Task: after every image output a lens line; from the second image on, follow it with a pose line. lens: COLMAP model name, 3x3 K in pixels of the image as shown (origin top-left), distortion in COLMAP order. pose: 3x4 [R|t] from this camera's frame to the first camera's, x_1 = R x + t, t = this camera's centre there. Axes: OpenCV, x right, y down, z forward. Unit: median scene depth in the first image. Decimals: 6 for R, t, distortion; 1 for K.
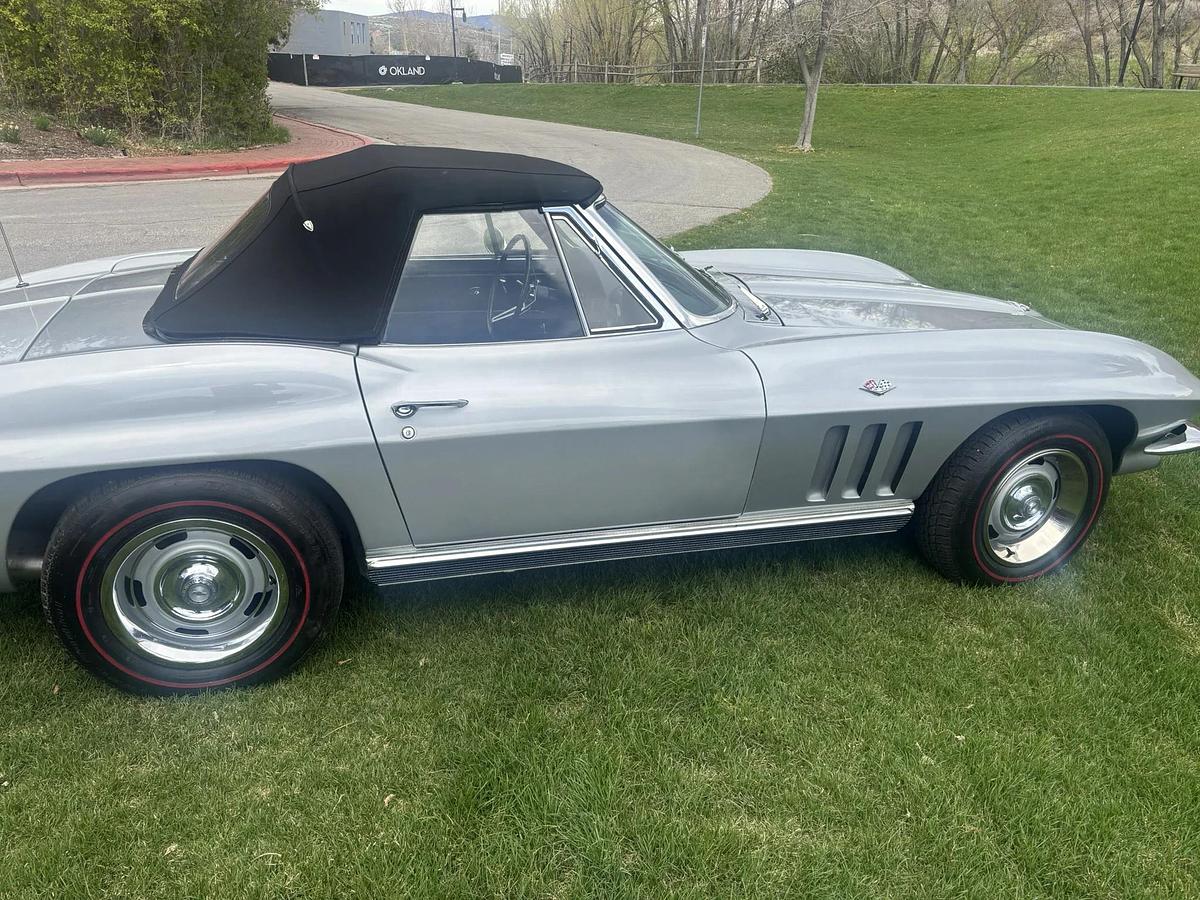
lens RADIAL K [[879.2, 0, 600.0], [0, 879.2, 450.0], [0, 0, 1]] dist [0.027881, -0.019150]
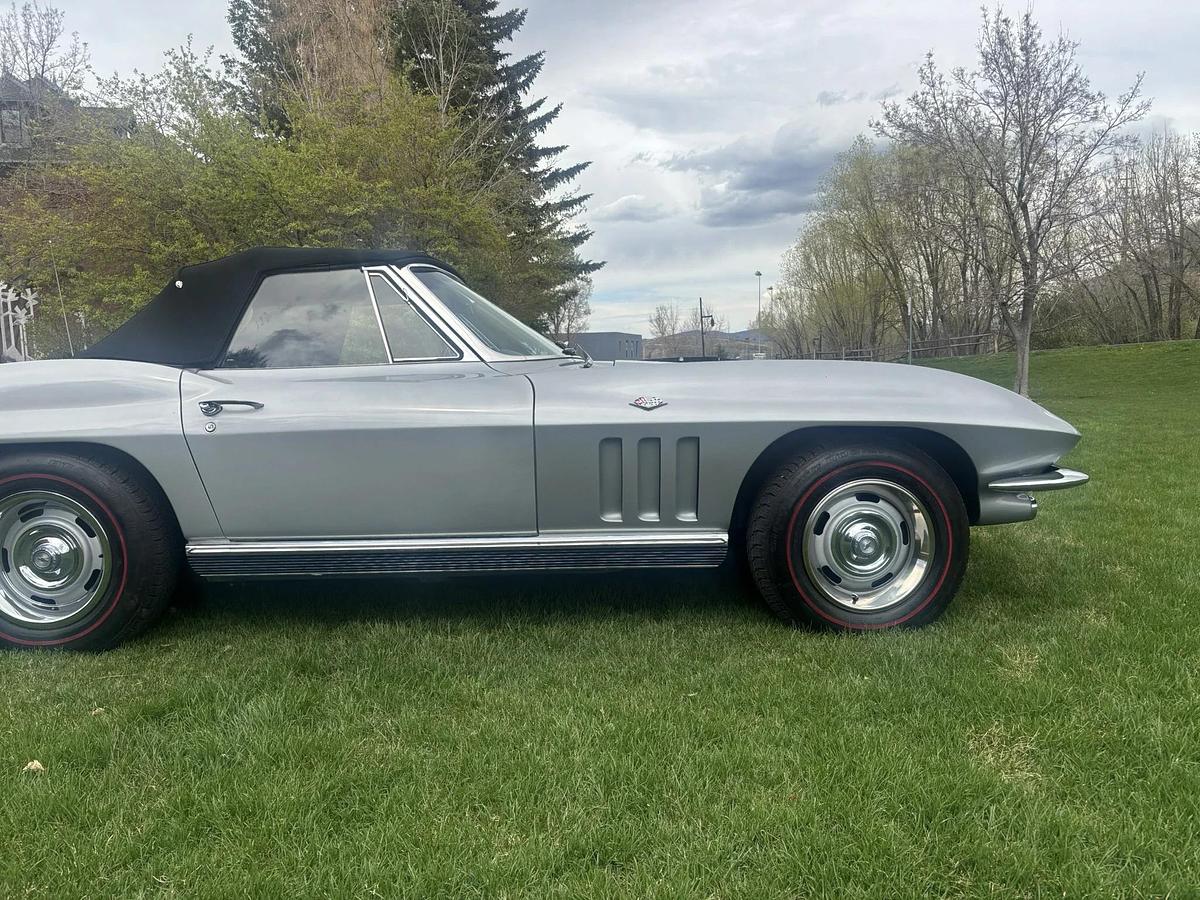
lens RADIAL K [[879.2, 0, 600.0], [0, 879.2, 450.0], [0, 0, 1]] dist [0.027881, -0.019150]
pose [[0.966963, -0.035464, -0.252439, 0.559631], [-0.041012, 0.955734, -0.291360, 0.316761], [0.251597, 0.292087, 0.922705, 0.017536]]
